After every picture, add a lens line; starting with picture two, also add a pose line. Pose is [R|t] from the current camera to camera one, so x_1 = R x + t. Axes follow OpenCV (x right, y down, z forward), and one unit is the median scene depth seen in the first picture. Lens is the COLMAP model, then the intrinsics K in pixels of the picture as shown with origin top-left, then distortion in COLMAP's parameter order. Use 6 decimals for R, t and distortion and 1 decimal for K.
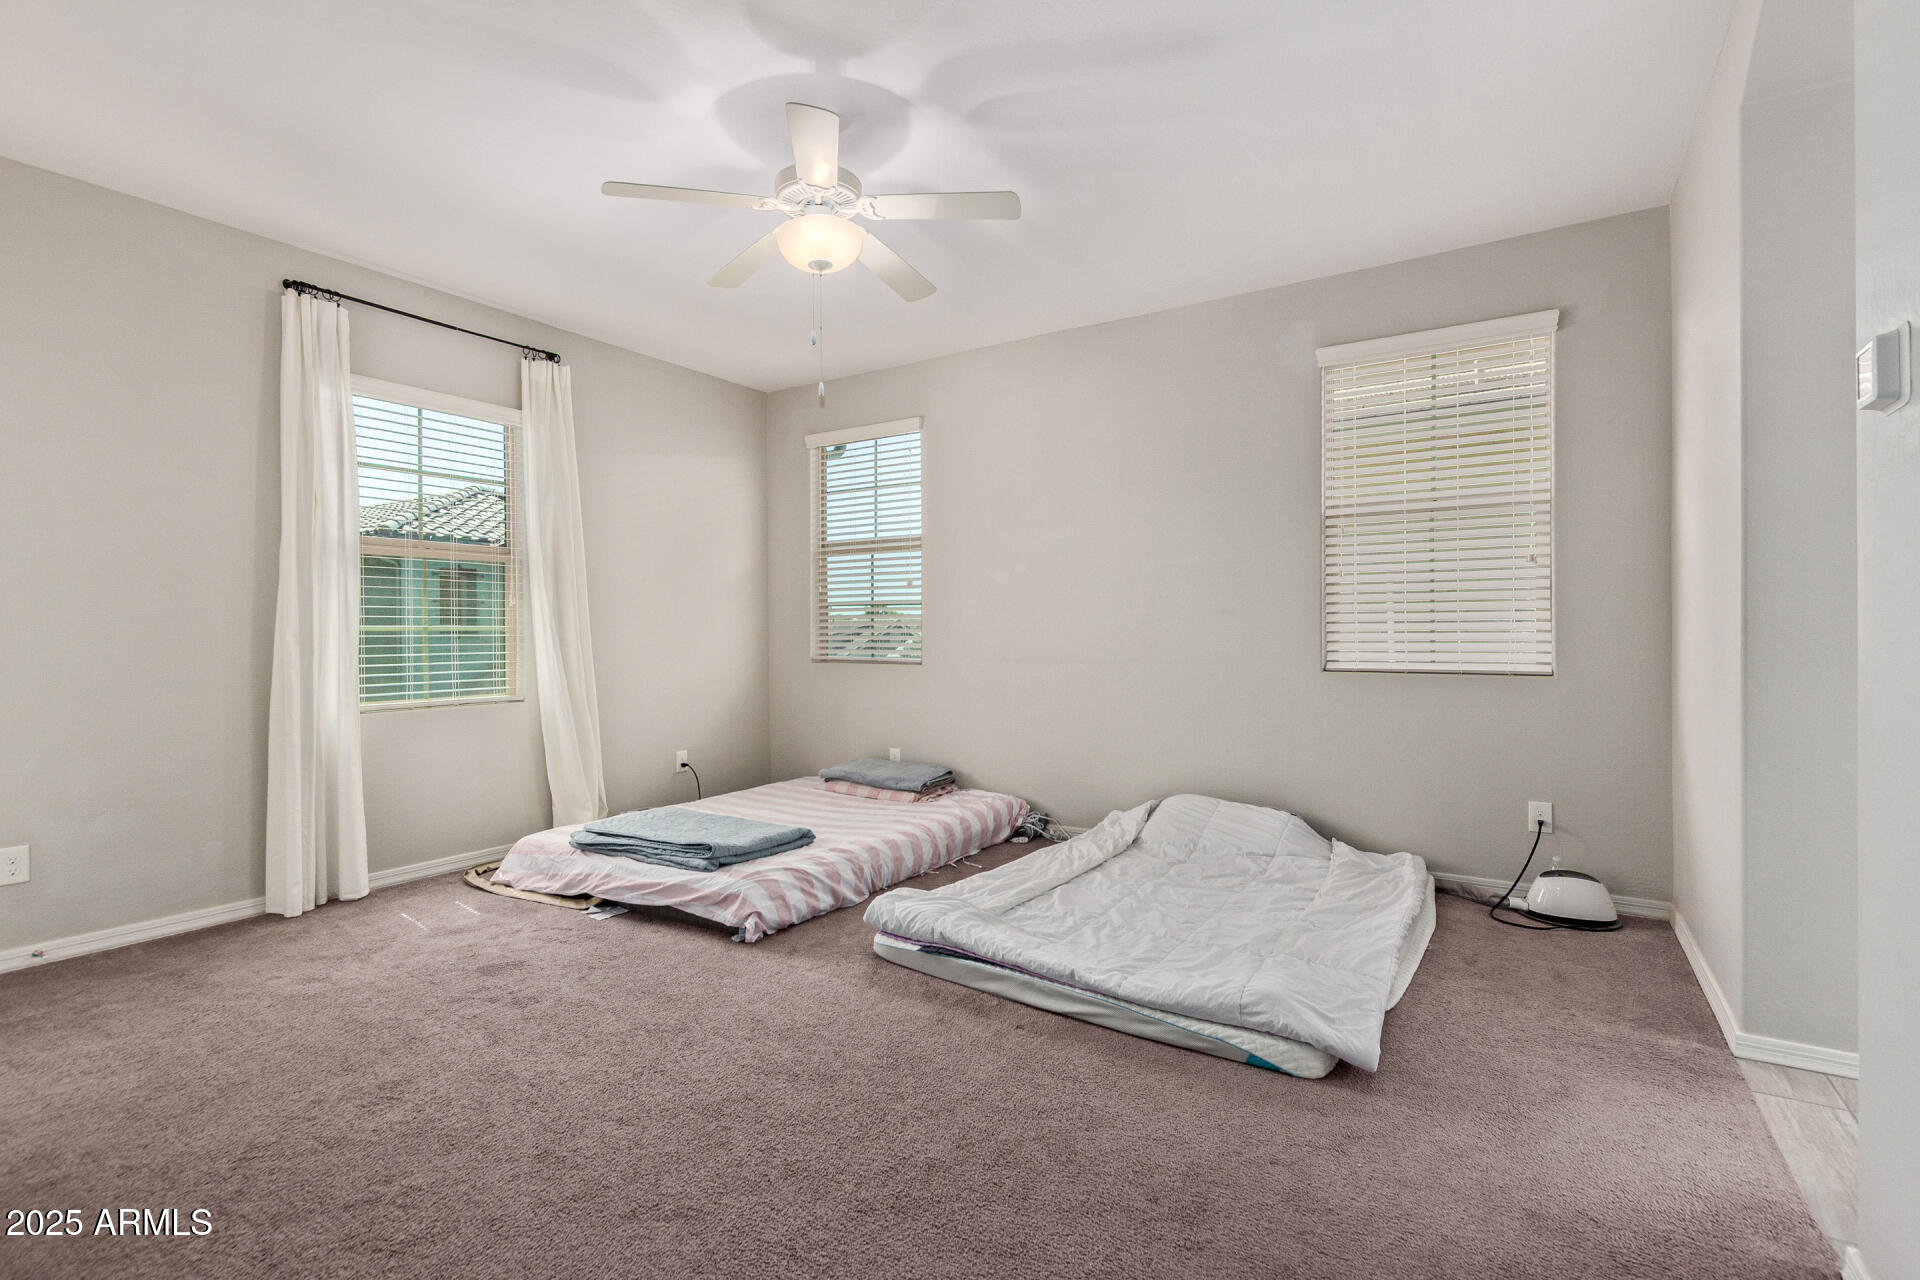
lens RADIAL K [[880.2, 0, 958.6], [0, 880.2, 636.6], [0, 0, 1]] dist [0.002694, -0.000839]
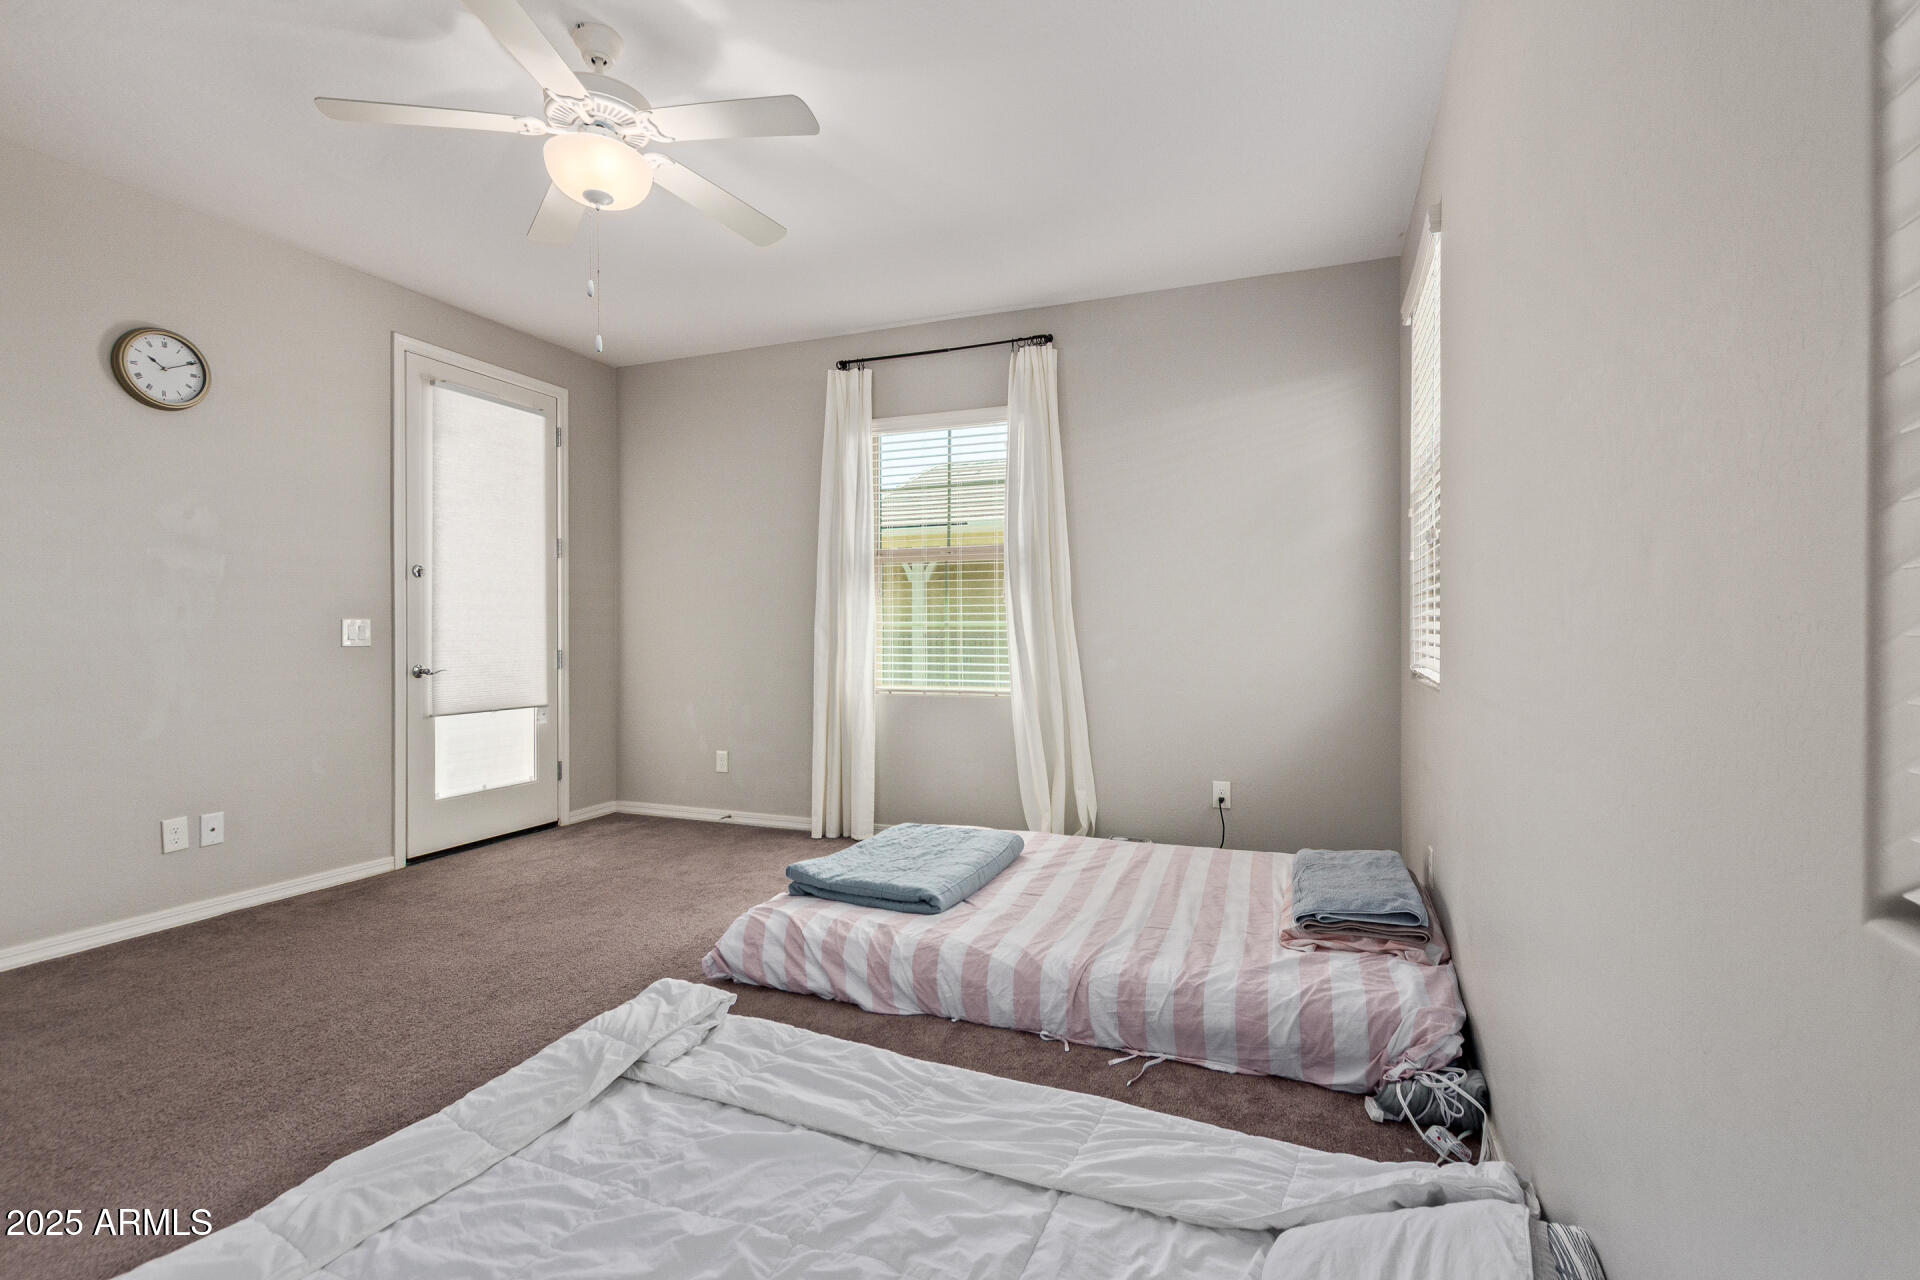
lens RADIAL K [[880.2, 0, 958.0], [0, 880.2, 635.9], [0, 0, 1]] dist [0.002694, -0.000839]
pose [[0.192655, 0.010538, -0.981210, 0.560089], [-0.004523, 0.999941, 0.009851, -0.005939], [0.981256, 0.002540, 0.192692, 0.882651]]
